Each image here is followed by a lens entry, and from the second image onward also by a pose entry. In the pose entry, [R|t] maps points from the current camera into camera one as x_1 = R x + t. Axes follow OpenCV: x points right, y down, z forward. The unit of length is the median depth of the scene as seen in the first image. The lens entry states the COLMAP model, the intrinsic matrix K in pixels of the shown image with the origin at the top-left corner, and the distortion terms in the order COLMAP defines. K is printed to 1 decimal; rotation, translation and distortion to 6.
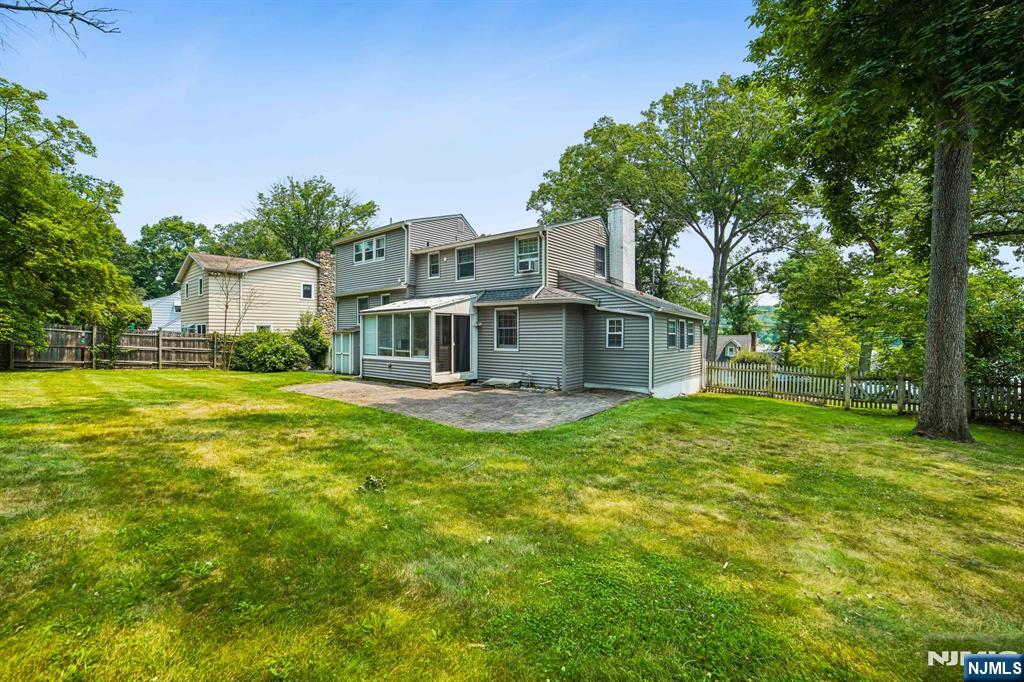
lens RADIAL K [[430.3, 0, 493.6], [0, 430.3, 348.9], [0, 0, 1]] dist [-0.098817, 0.041917]
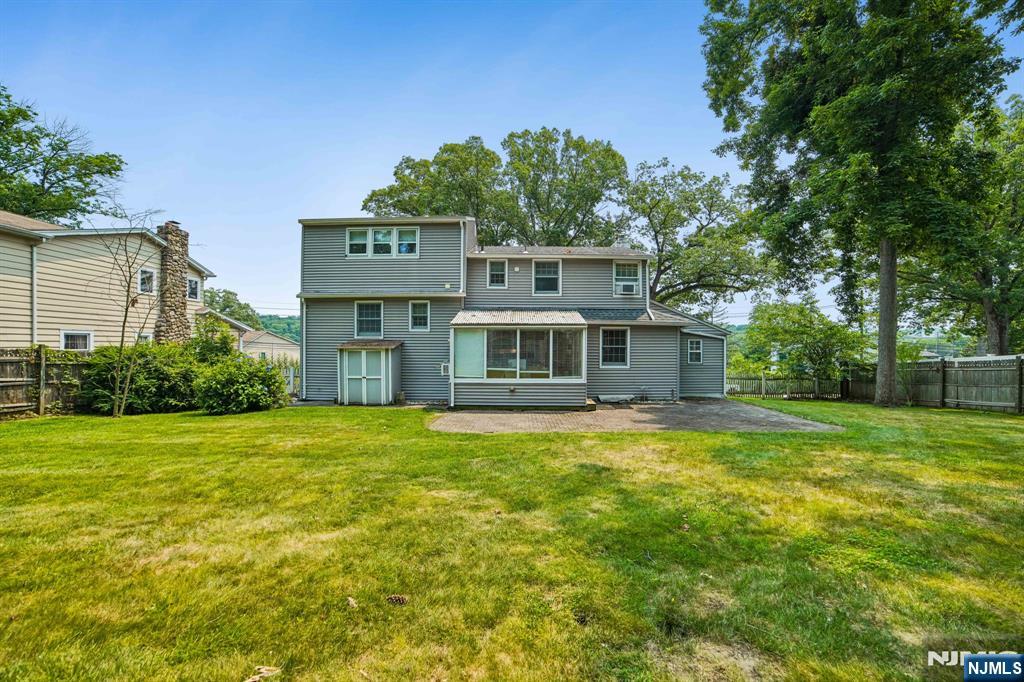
lens RADIAL K [[430.3, 0, 493.6], [0, 430.3, 348.9], [0, 0, 1]] dist [-0.098817, 0.041917]
pose [[0.781694, -0.001221, 0.623661, -0.702014], [0.015991, 0.999709, -0.018087, -0.023366], [-0.623457, 0.024112, 0.781486, 0.310994]]
